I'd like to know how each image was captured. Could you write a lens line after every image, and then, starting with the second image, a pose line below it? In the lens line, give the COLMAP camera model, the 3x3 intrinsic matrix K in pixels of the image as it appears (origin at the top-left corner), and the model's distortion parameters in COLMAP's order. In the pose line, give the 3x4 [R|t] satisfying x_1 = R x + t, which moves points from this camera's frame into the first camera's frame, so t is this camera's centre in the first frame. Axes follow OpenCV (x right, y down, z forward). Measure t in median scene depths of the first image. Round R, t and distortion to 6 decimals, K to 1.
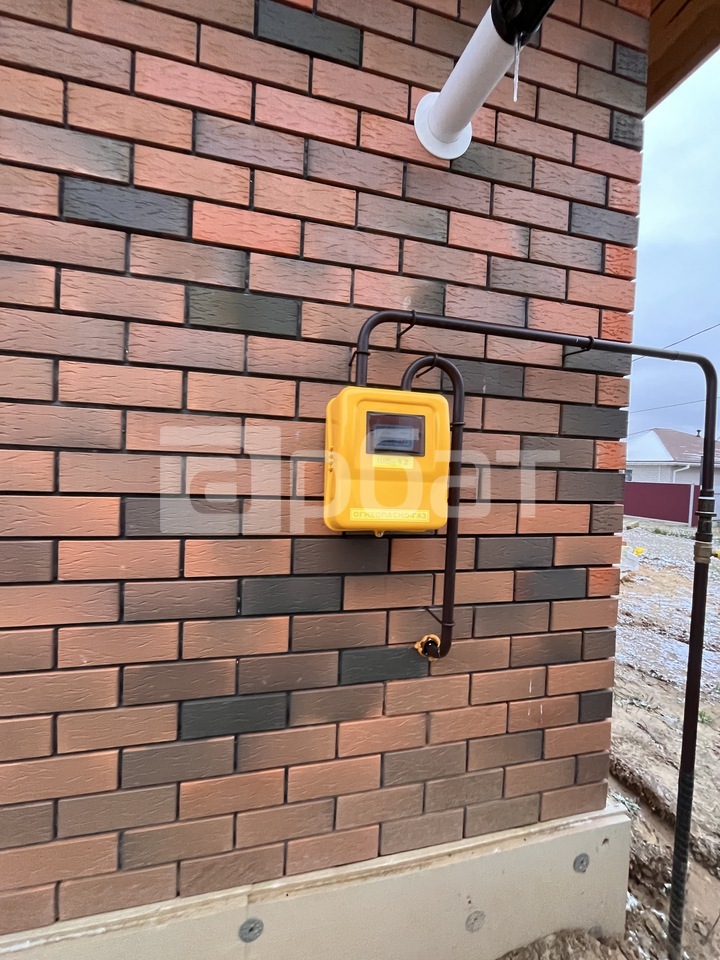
lens RADIAL K [[388.4, 0, 360.0], [0, 388.4, 480.0], [0, 0, 1]] dist [0.000314, 0.000074]
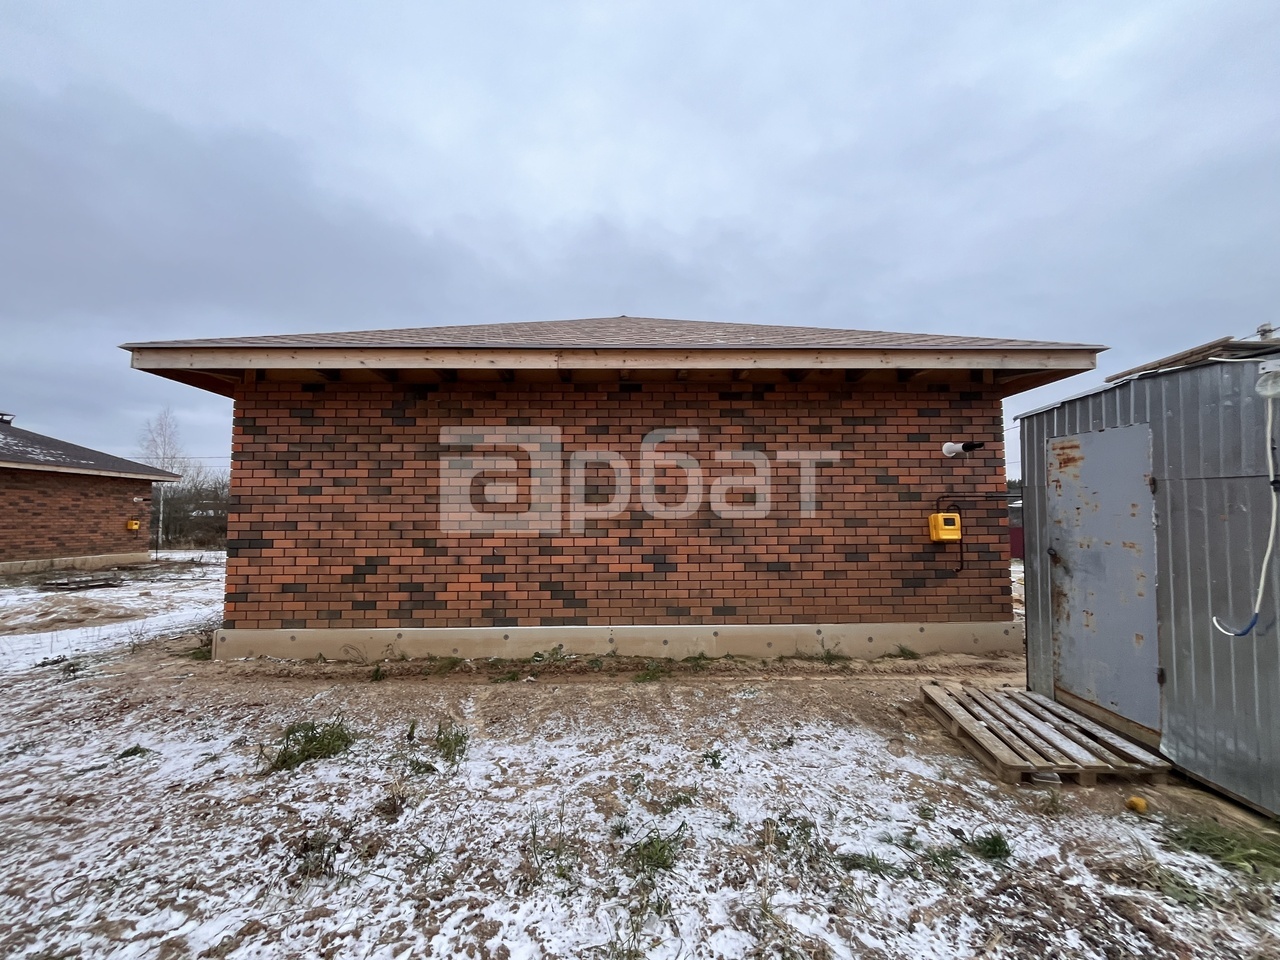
lens RADIAL K [[554.7, 0, 640.0], [0, 554.7, 480.0], [0, 0, 1]] dist [0.001696, -0.000060]
pose [[0.977527, -0.055627, -0.203337, -2.056008], [0.032376, 0.992729, -0.115938, 0.047757], [0.208308, 0.106749, 0.972220, -6.115509]]
